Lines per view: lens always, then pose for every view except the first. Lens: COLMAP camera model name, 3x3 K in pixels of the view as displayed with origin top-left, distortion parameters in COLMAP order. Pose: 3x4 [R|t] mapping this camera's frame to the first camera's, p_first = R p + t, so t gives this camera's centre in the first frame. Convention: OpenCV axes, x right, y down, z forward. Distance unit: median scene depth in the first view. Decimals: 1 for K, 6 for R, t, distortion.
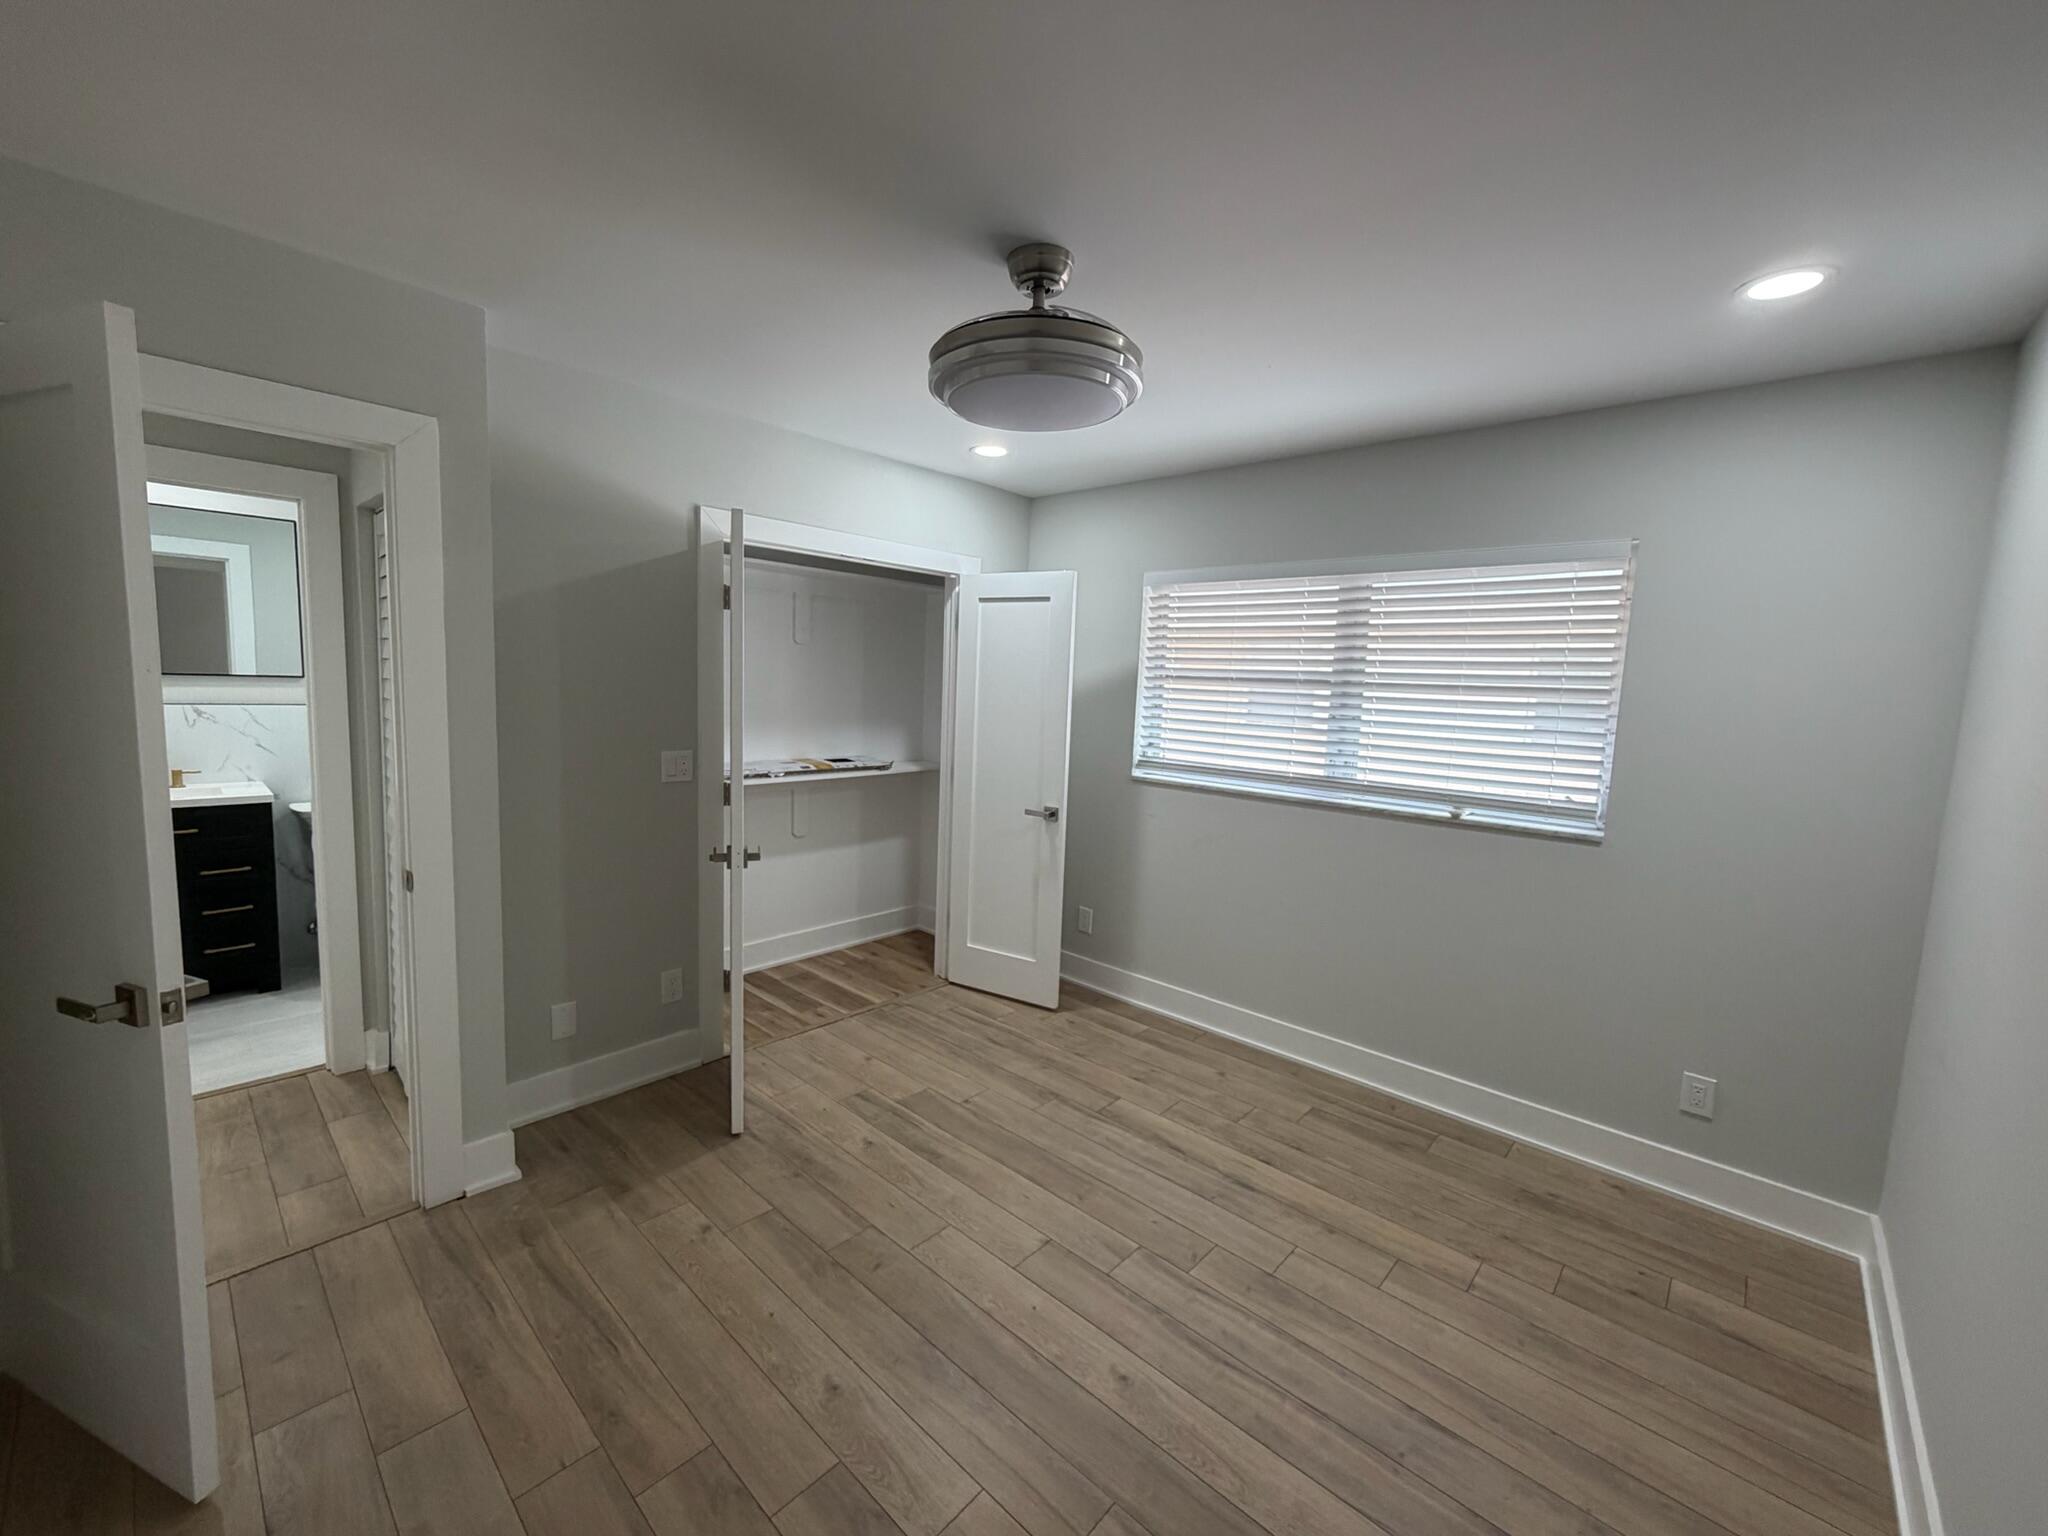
lens RADIAL K [[814.4, 0, 1025.9], [0, 814.4, 770.6], [0, 0, 1]] dist [-0.000289, -0.000011]
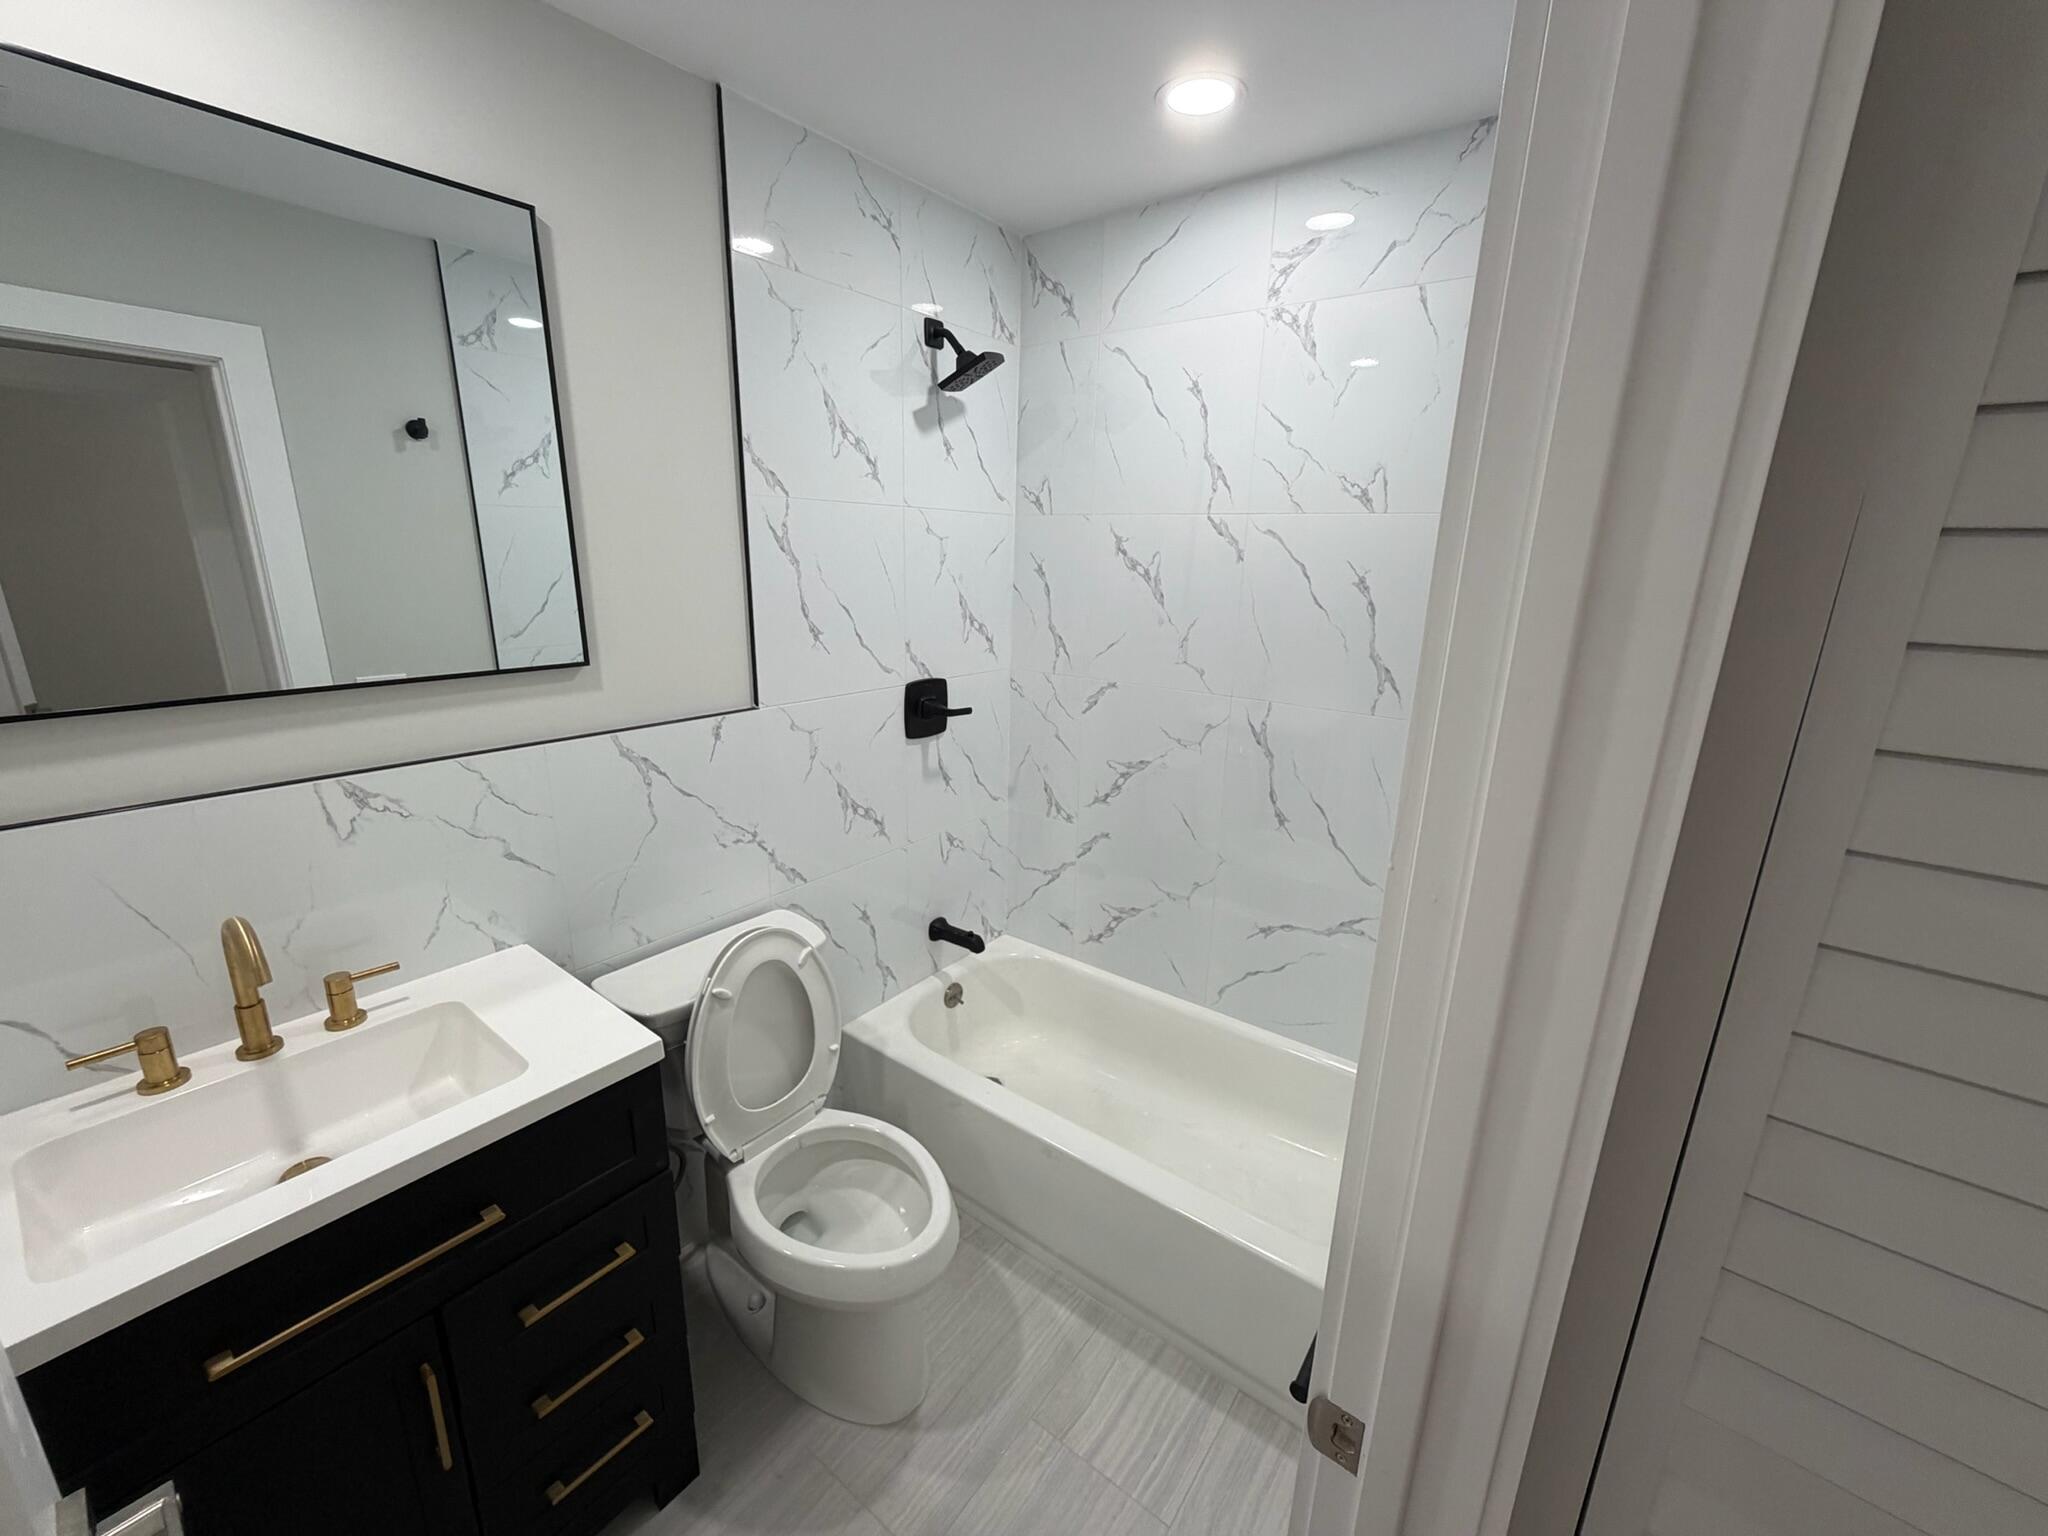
lens RADIAL K [[814.4, 0, 1025.9], [0, 814.4, 770.6], [0, 0, 1]] dist [-0.000289, -0.000011]
pose [[0.995849, -0.044413, 0.079454, -0.762989], [0.031075, 0.986325, 0.161854, -0.128753], [-0.085555, -0.158713, 0.983611, 0.640802]]
